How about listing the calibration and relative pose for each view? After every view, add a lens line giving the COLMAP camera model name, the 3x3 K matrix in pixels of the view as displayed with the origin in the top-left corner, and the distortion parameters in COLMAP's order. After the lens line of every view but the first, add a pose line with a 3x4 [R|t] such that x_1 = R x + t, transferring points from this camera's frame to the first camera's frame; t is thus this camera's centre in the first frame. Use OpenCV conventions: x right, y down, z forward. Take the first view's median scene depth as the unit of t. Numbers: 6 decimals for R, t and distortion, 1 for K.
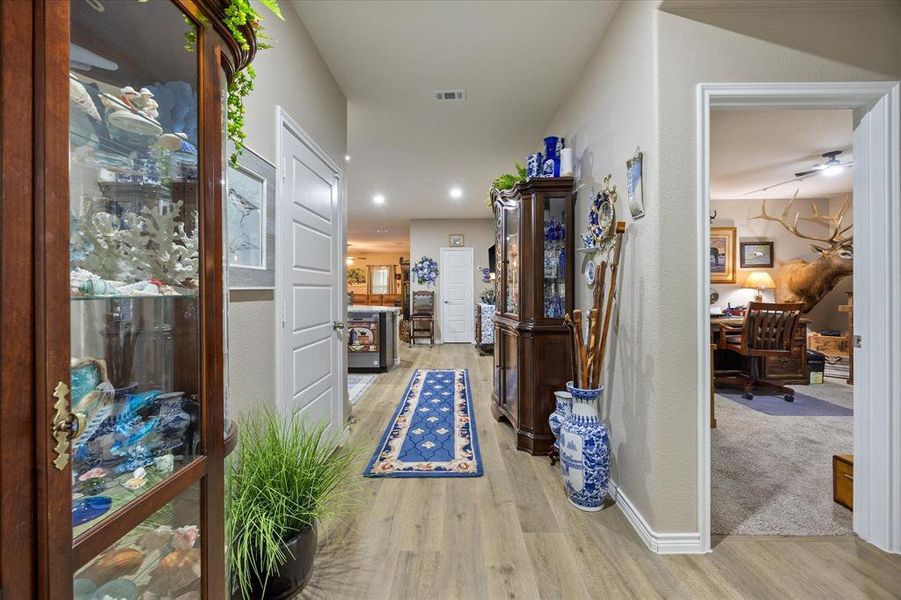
lens RADIAL K [[342.7, 0, 444.9], [0, 342.7, 291.1], [0, 0, 1]] dist [-0.001766, -0.000286]
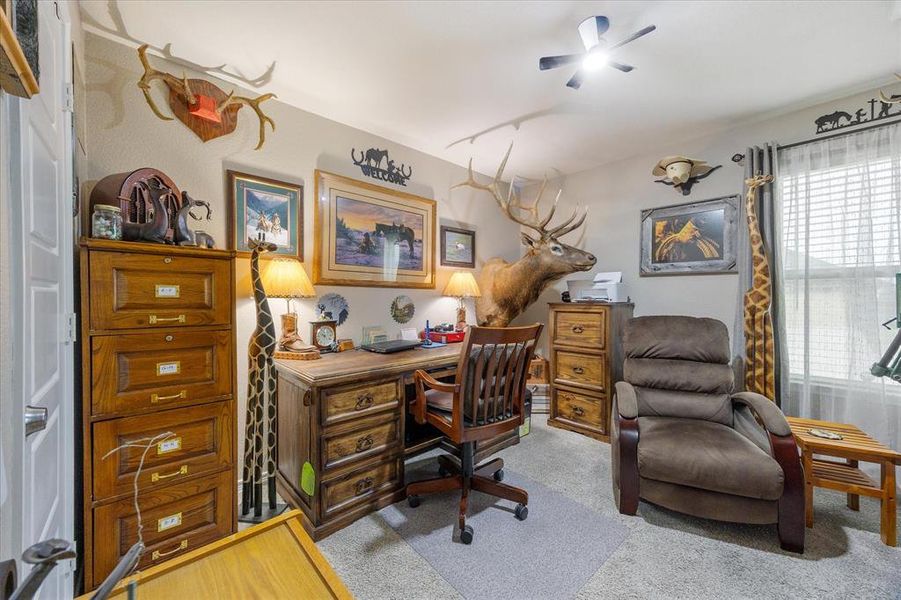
lens RADIAL K [[342.7, 0, 448.1], [0, 342.7, 301.7], [0, 0, 1]] dist [-0.001766, -0.000286]
pose [[0.714141, -0.000108, 0.700002, 0.434425], [-0.002967, 0.999991, 0.003181, -0.001243], [-0.699996, -0.004349, 0.714134, 0.545162]]
